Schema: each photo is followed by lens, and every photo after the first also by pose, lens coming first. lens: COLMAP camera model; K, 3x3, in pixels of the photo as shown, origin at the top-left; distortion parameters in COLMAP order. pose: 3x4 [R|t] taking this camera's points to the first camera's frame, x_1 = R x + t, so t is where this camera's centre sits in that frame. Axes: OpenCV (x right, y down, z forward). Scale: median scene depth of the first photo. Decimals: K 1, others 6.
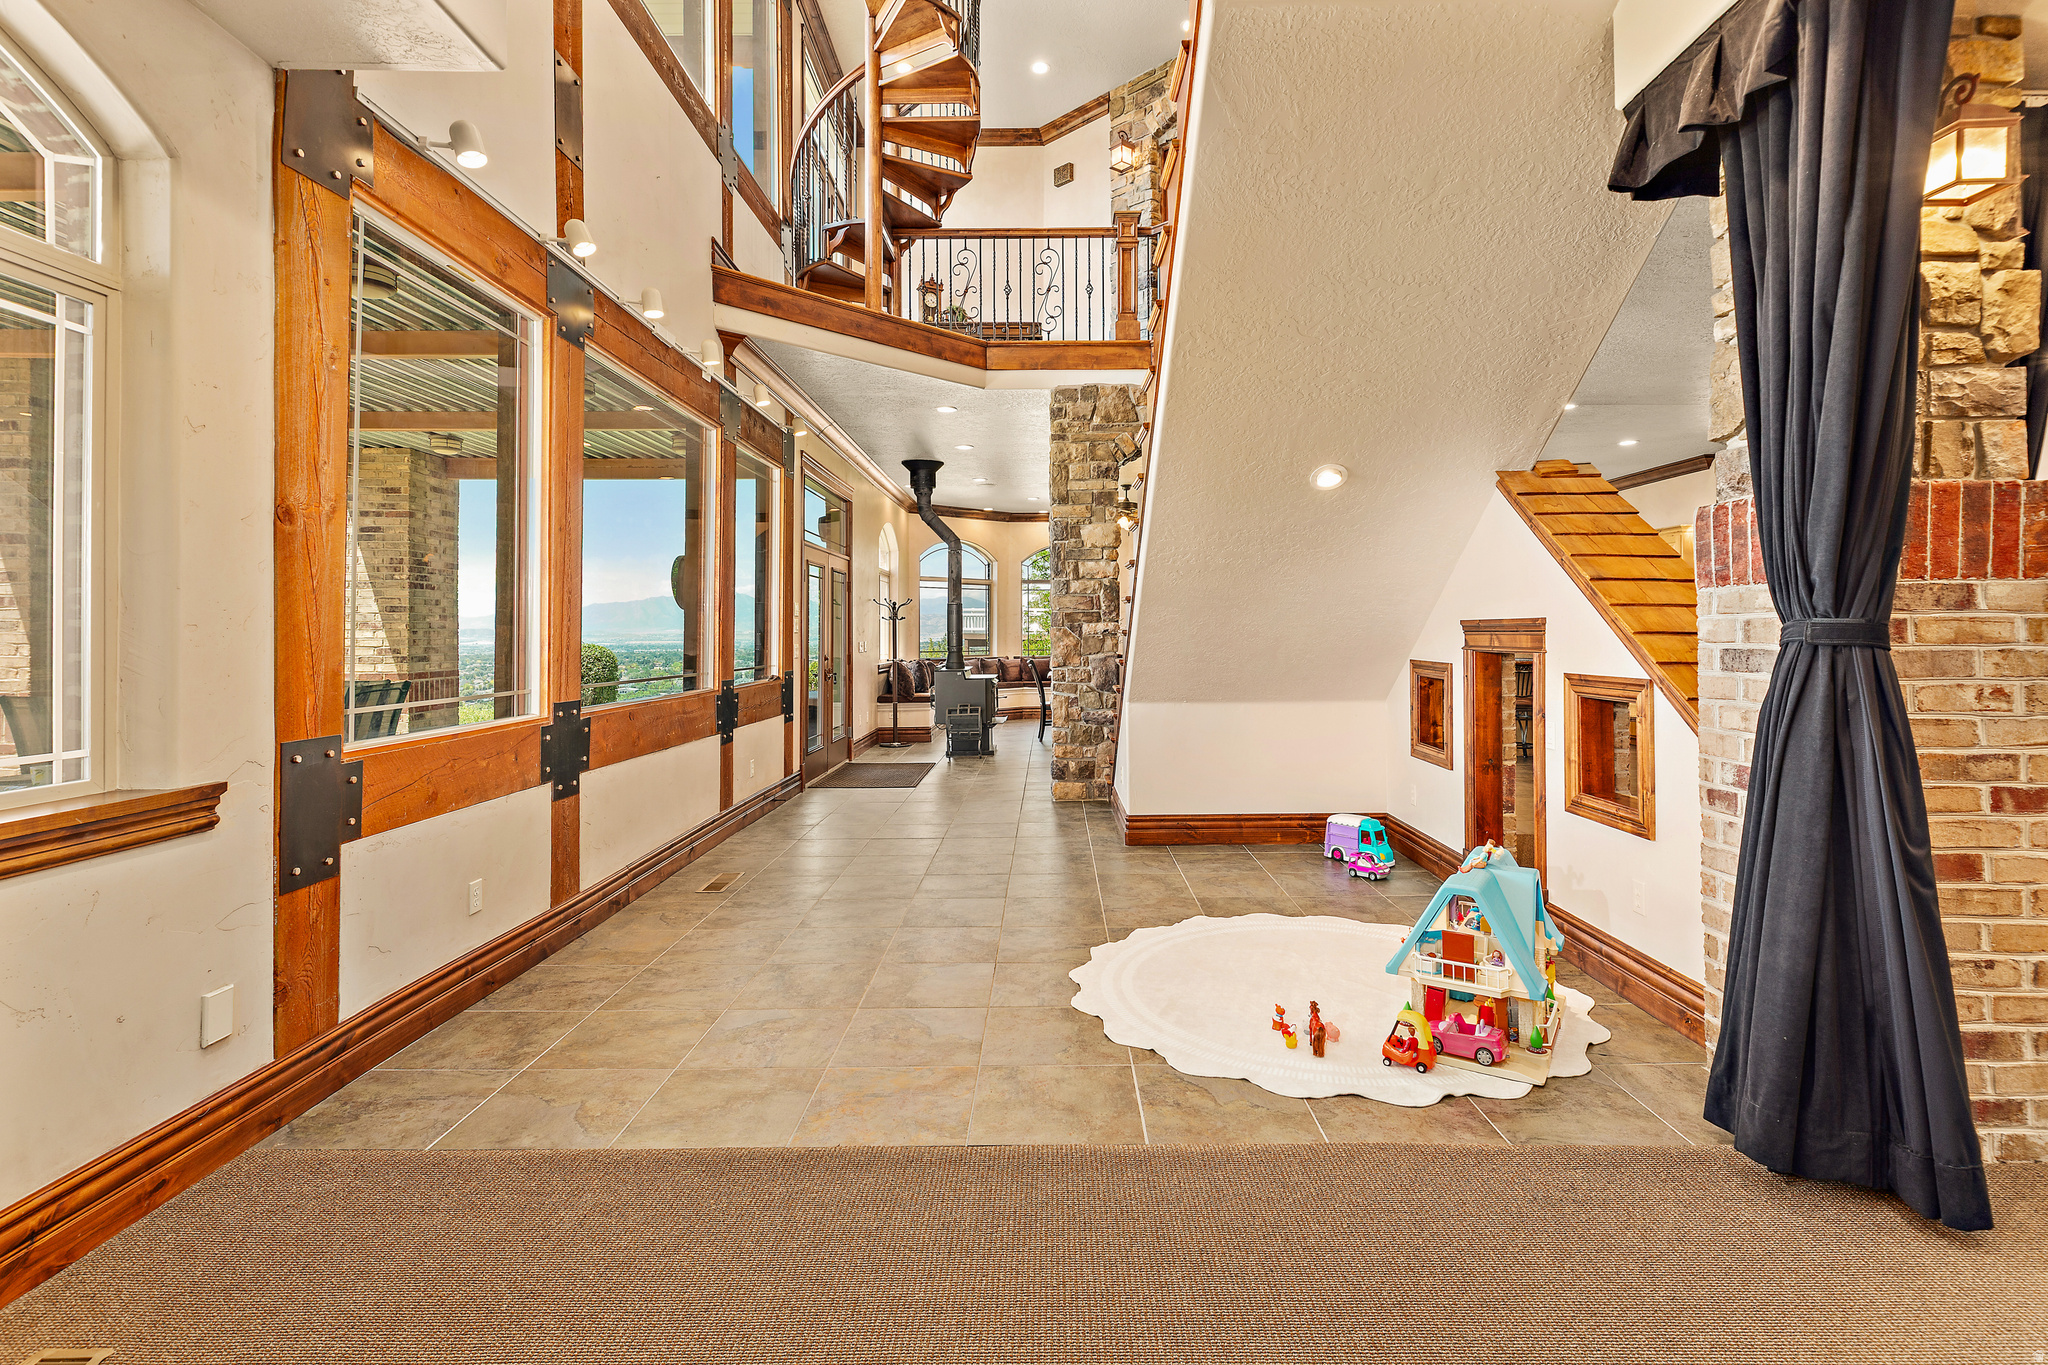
lens RADIAL K [[957.5, 0, 1029.5], [0, 957.5, 630.2], [0, 0, 1]] dist [-0.001357, -0.000187]
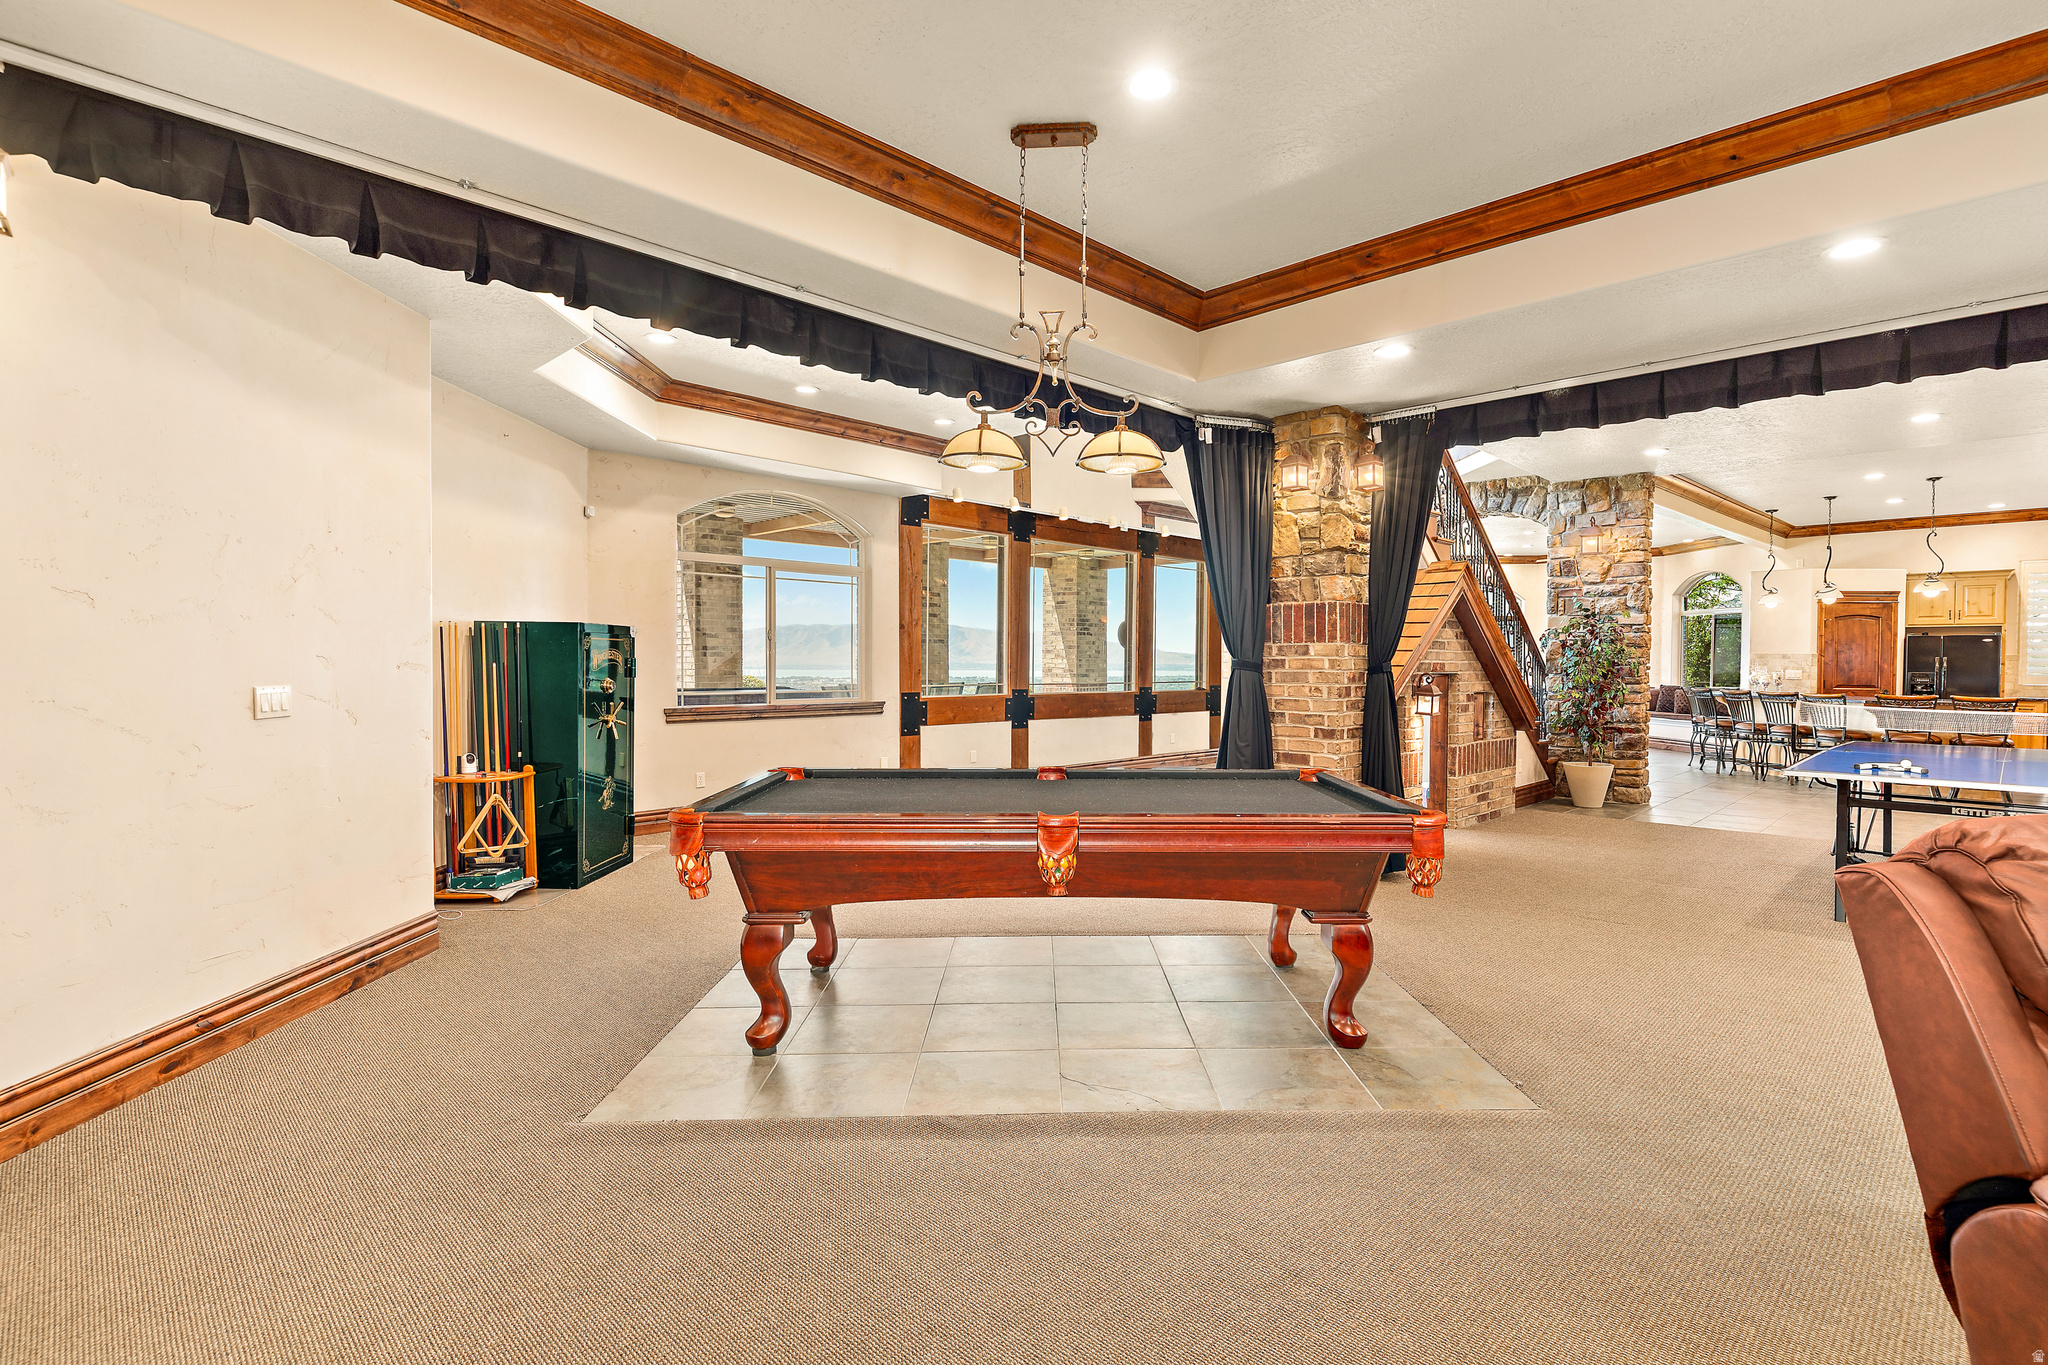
lens RADIAL K [[978.4, 0, 1024.0], [0, 978.4, 682.5], [0, 0, 1]] dist [0.000070, -0.000001]
pose [[0.694466, 0.018211, -0.719295, 1.971589], [0.001348, 0.999645, 0.026611, -0.016685], [0.719524, -0.019450, 0.694195, -1.095327]]
